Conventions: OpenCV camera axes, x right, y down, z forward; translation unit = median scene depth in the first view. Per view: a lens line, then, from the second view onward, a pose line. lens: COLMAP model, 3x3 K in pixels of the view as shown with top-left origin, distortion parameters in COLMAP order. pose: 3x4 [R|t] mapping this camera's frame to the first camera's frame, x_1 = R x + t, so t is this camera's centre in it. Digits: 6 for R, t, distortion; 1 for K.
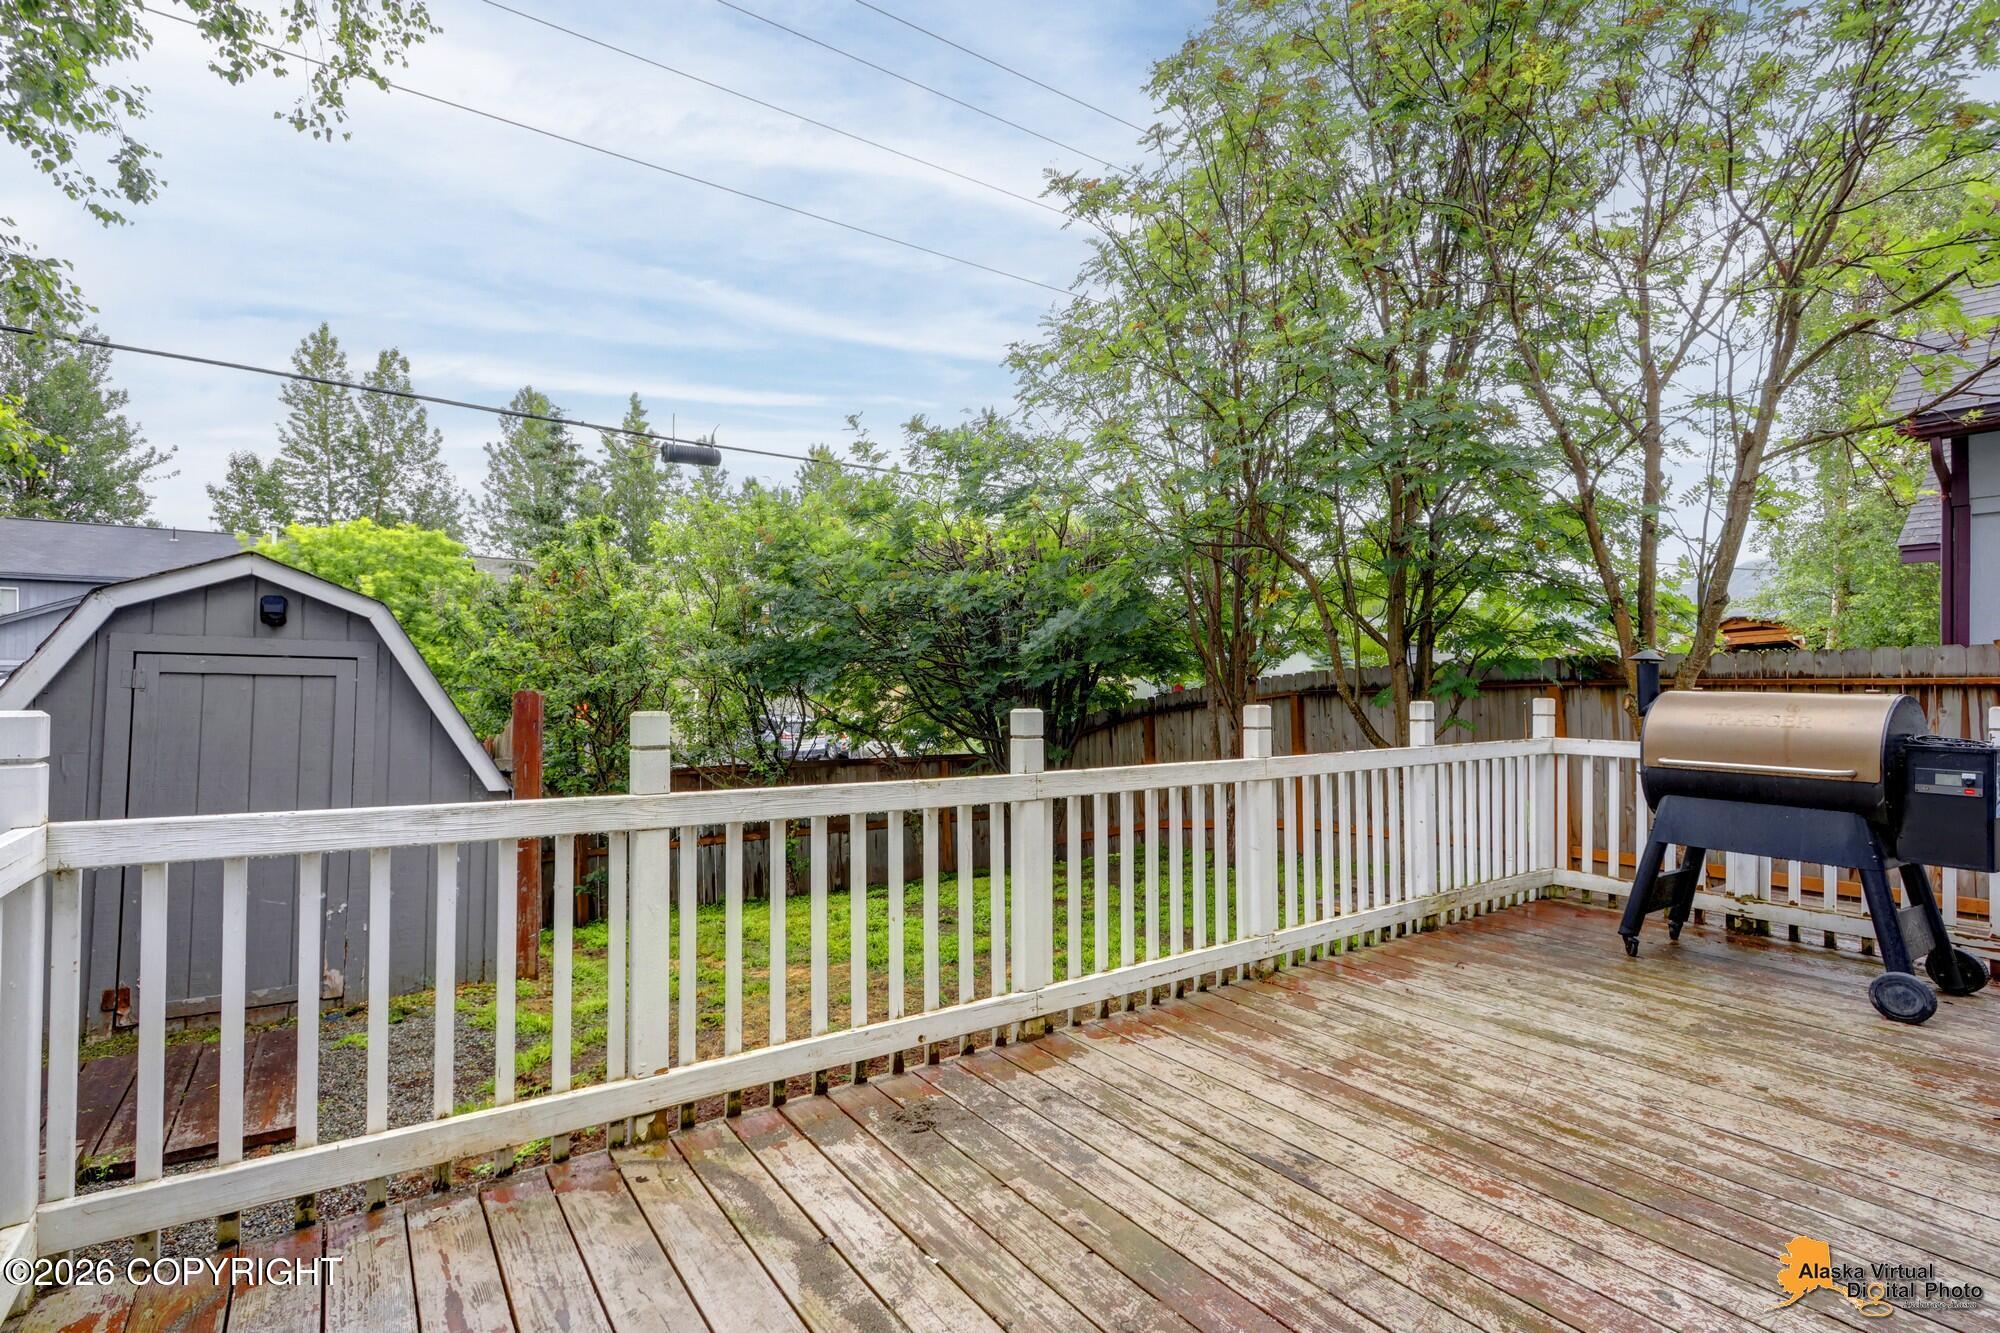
lens RADIAL K [[923.4, 0, 998.3], [0, 923.4, 662.7], [0, 0, 1]] dist [0.001273, 0.002252]
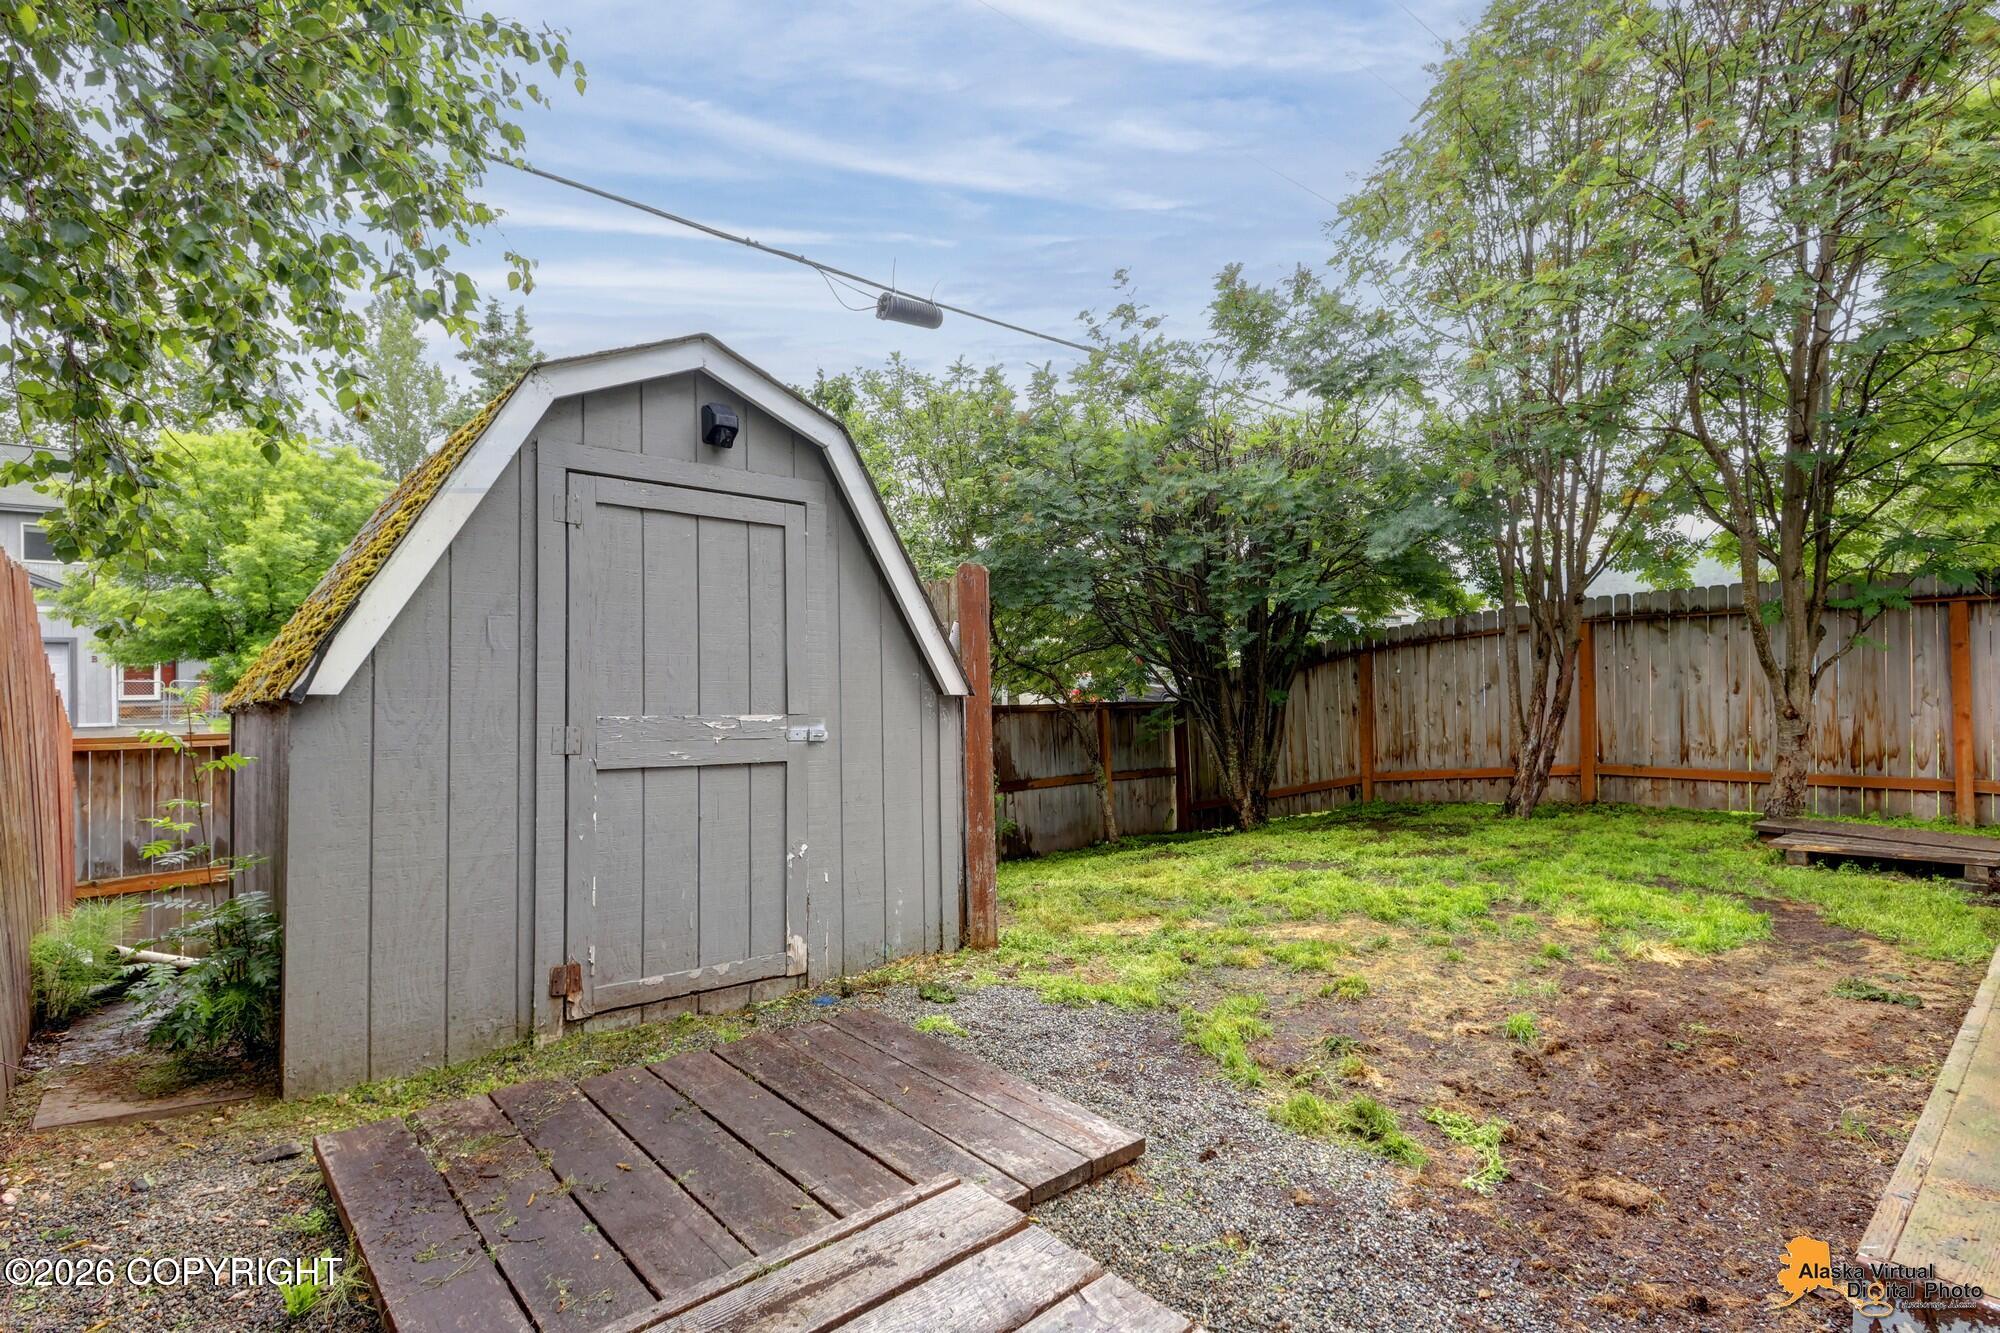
lens RADIAL K [[1009.0, 0, 1001.8], [0, 1009.0, 666.8], [0, 0, 1]] dist [0.004682, 0.000248]
pose [[0.993093, 0.003280, 0.117285, -0.654109], [-0.006756, 0.999549, 0.029251, 0.100295], [-0.117136, -0.029842, 0.992667, 0.214473]]
